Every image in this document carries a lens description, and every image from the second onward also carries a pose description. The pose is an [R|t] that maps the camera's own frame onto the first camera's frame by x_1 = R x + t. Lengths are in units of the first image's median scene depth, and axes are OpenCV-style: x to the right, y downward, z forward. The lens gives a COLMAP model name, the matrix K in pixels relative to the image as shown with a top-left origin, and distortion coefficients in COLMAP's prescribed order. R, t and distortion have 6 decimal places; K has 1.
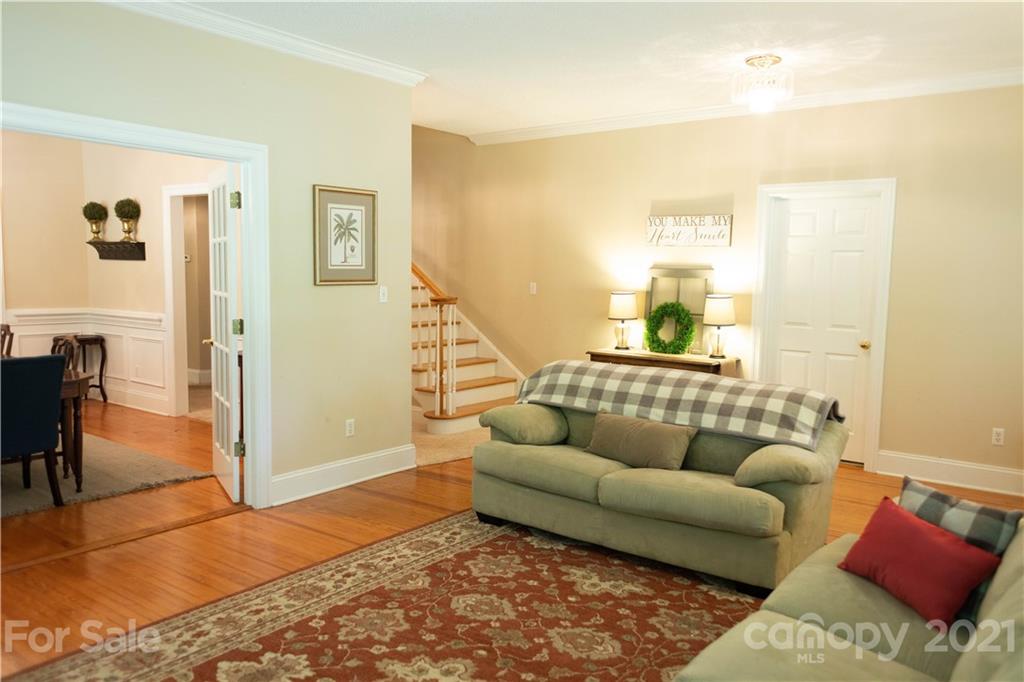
lens RADIAL K [[791.9, 0, 516.1], [0, 791.9, 346.8], [0, 0, 1]] dist [0.036980, -0.002016]
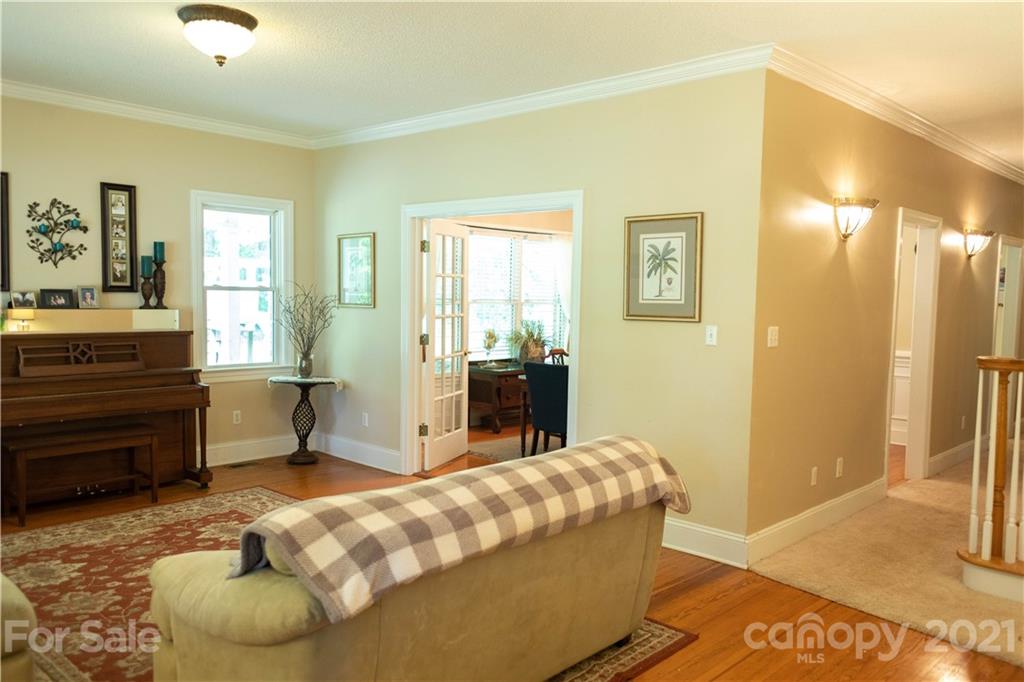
lens RADIAL K [[791.9, 0, 516.1], [0, 791.9, 346.8], [0, 0, 1]] dist [0.036980, -0.002016]
pose [[-0.096860, 0.052499, -0.993912, 0.708991], [-0.120206, 0.990681, 0.064043, -0.087942], [0.988012, 0.125678, -0.089646, 0.930043]]
